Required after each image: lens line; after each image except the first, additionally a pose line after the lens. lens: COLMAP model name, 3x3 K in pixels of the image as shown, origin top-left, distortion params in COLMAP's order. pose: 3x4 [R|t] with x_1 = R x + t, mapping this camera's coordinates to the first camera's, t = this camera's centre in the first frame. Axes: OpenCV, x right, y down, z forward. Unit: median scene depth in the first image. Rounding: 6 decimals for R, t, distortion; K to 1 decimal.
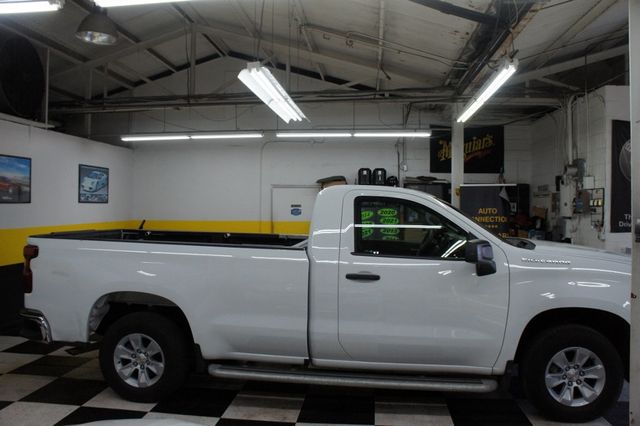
lens RADIAL K [[504.1, 0, 327.5], [0, 504.1, 213.8], [0, 0, 1]] dist [-0.172563, 0.128795]
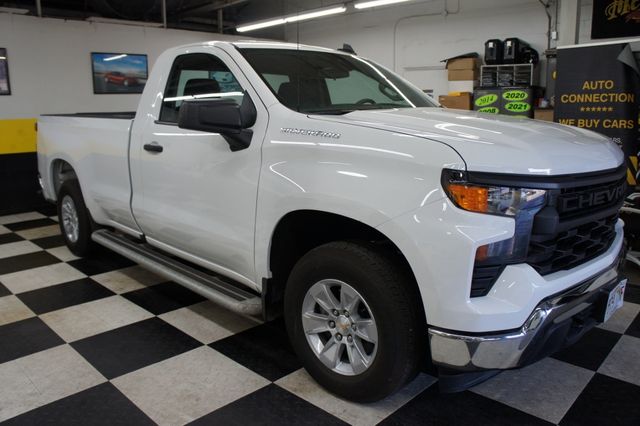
lens RADIAL K [[501.9, 0, 320.0], [0, 501.9, 213.0], [0, 0, 1]] dist [-0.178208, 0.131339]
pose [[0.786958, 0.111242, -0.606896, 0.509264], [0.004850, 0.982467, 0.186372, 0.048489], [0.616988, -0.149611, 0.772621, 0.311282]]
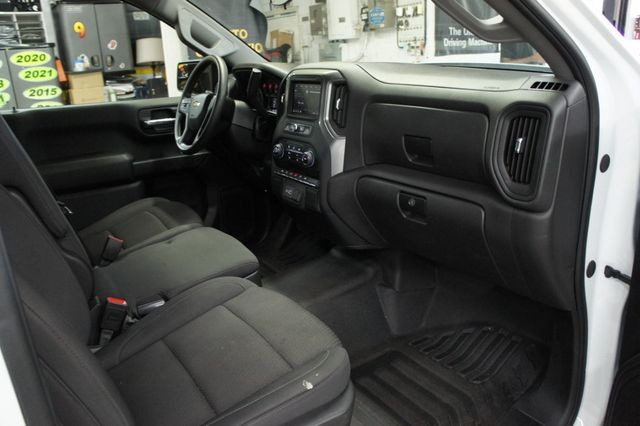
lens RADIAL K [[501.9, 0, 320.0], [0, 501.9, 213.0], [0, 0, 1]] dist [-0.178208, 0.131339]
pose [[0.769255, -0.244271, 0.590405, 0.024661], [0.065213, 0.949227, 0.307759, 0.026270], [-0.635605, -0.198243, 0.746127, 0.563302]]
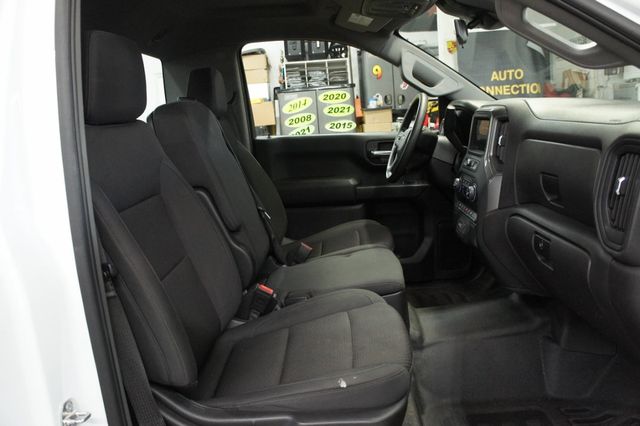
lens RADIAL K [[504.1, 0, 327.5], [0, 504.1, 213.8], [0, 0, 1]] dist [-0.172563, 0.128795]
pose [[0.993448, -0.095259, 0.063147, 0.081936], [0.082121, 0.979251, 0.185267, 0.034359], [-0.079485, -0.178867, 0.980657, 0.519228]]
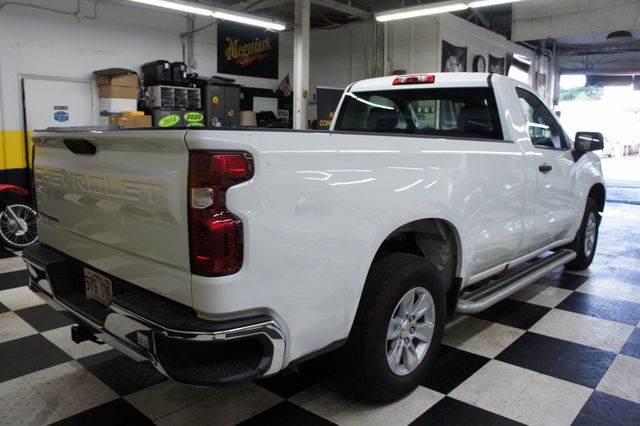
lens RADIAL K [[504.1, 0, 327.5], [0, 504.1, 213.8], [0, 0, 1]] dist [-0.172563, 0.128795]
pose [[0.590206, -0.129346, 0.796823, -0.604192], [0.001129, 0.987211, 0.159415, 0.035677], [-0.807252, -0.093188, 0.582804, 0.477667]]
